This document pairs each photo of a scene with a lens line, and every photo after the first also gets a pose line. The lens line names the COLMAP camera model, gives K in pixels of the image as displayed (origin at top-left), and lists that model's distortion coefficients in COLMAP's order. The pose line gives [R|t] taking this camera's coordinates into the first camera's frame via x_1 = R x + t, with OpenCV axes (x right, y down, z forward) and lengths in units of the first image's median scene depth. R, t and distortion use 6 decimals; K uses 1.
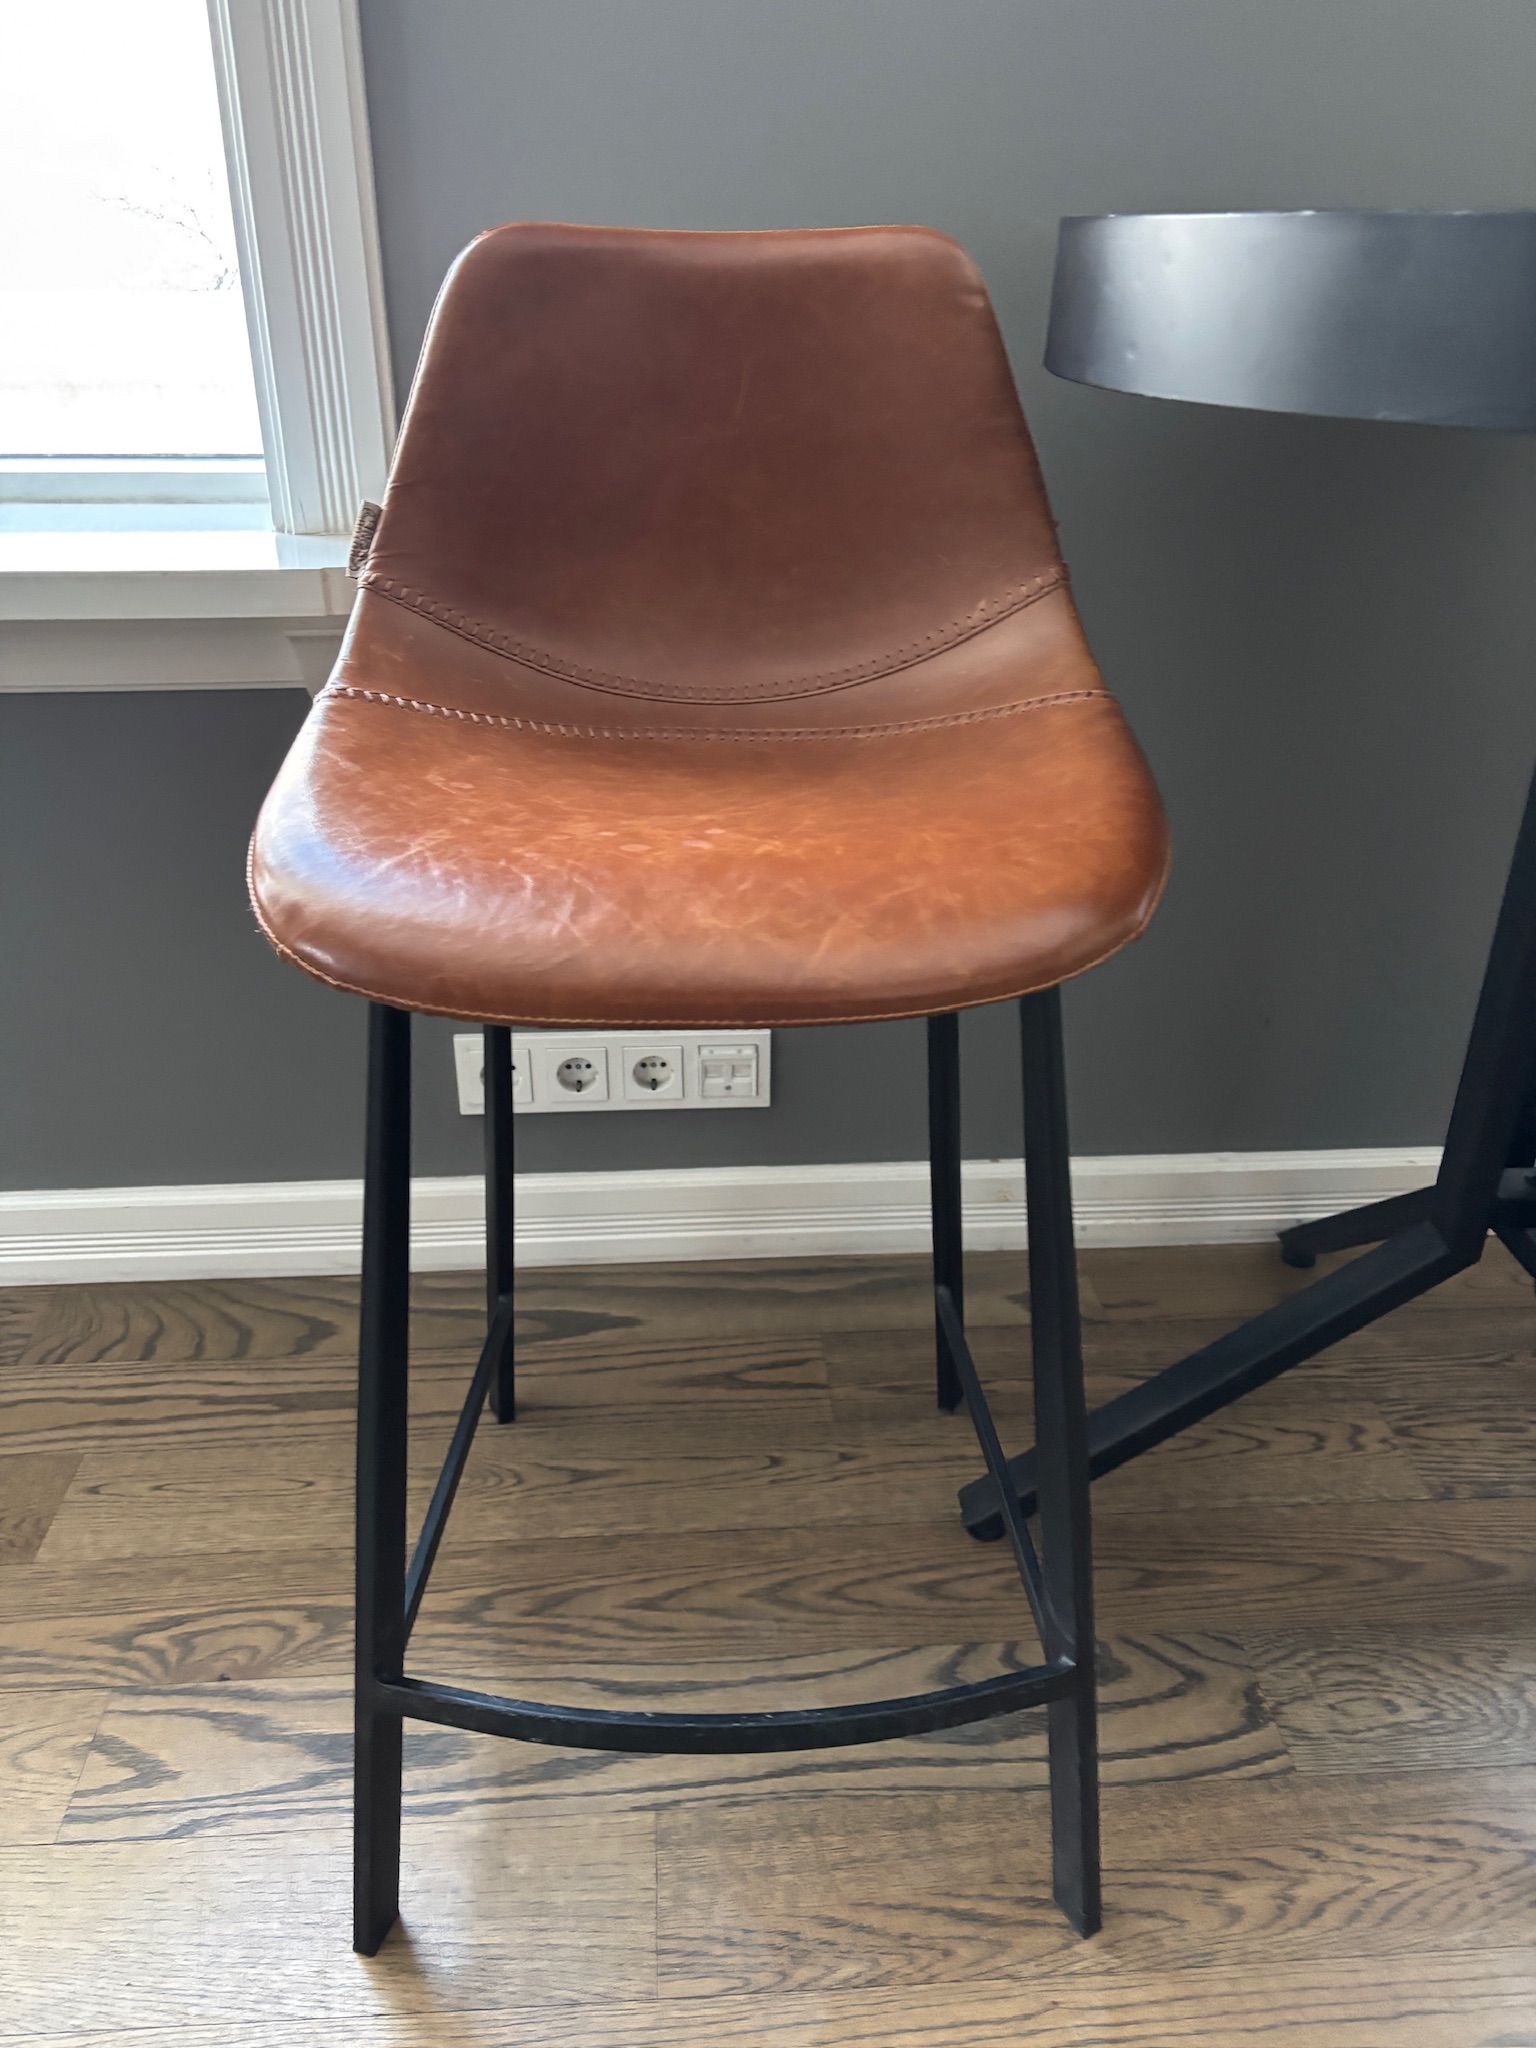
lens RADIAL K [[1577.7, 0, 758.6], [0, 1577.7, 1034.4], [0, 0, 1]] dist [0.045779, -0.049284]
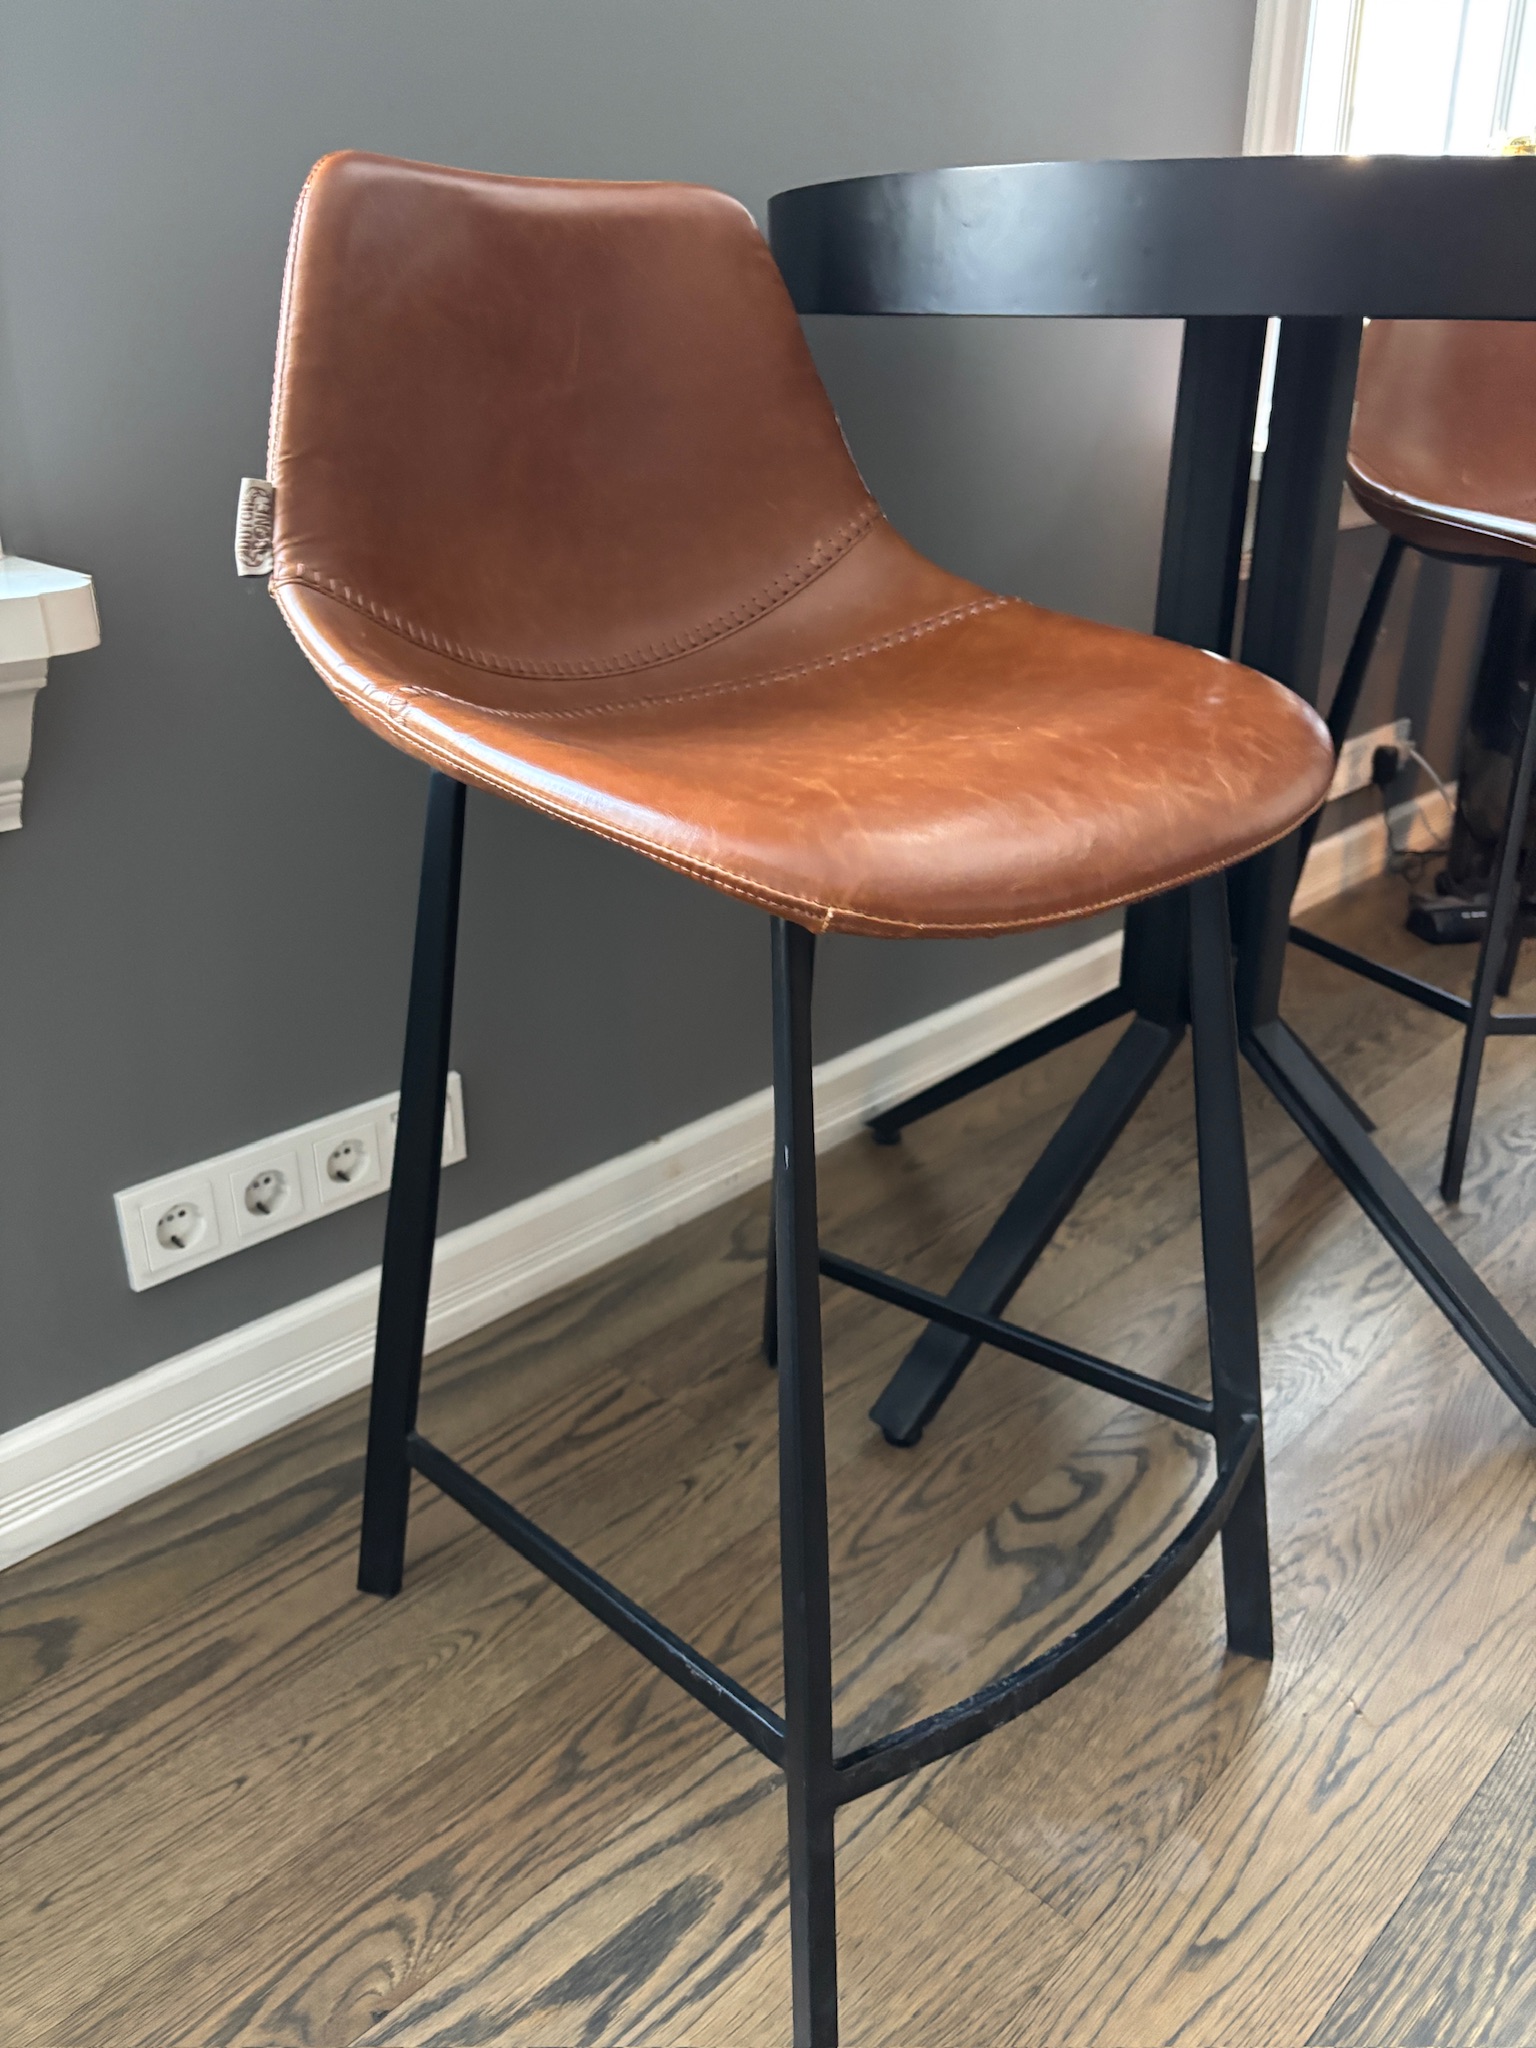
lens RADIAL K [[1577.7, 0, 796.6], [0, 1577.7, 1014.4], [0, 0, 1]] dist [0.045779, -0.049284]
pose [[0.734244, -0.269449, 0.623124, -0.554839], [0.303324, 0.951358, 0.053968, -0.033795], [-0.607355, 0.149383, 0.780259, 0.218562]]
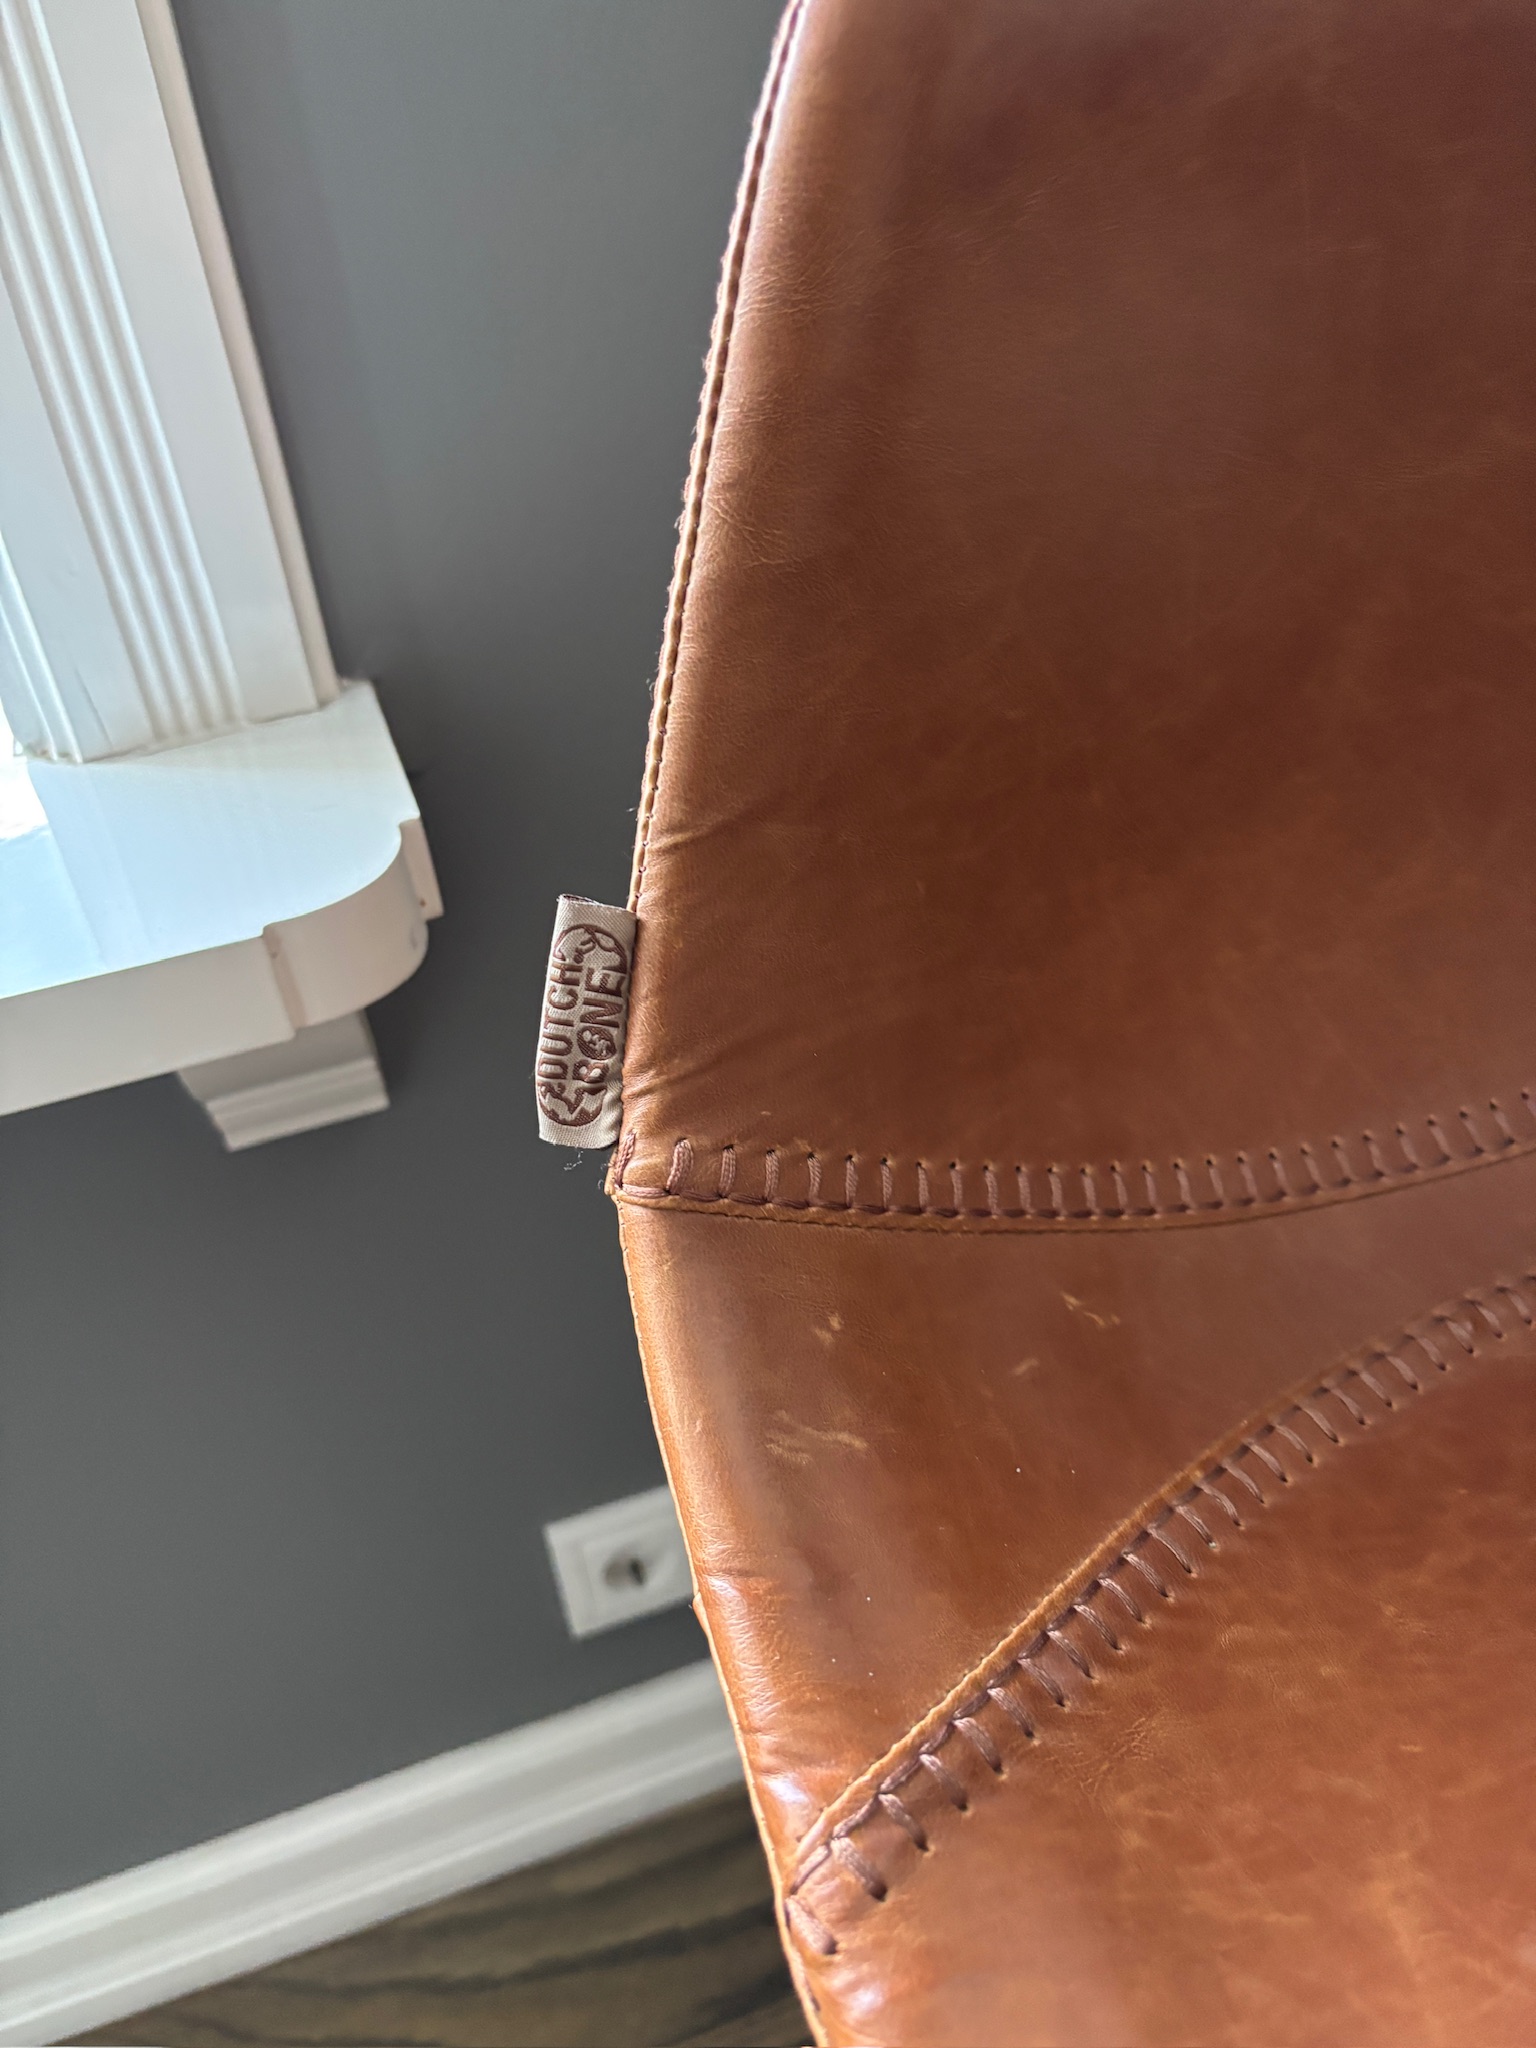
lens RADIAL K [[1577.7, 0, 766.0], [0, 1577.7, 1022.5], [0, 0, 1]] dist [0.045779, -0.049284]
pose [[0.955624, -0.232399, 0.181033, -0.243341], [0.205371, 0.966143, 0.156176, -0.315933], [-0.211199, -0.112067, 0.970997, 0.637723]]
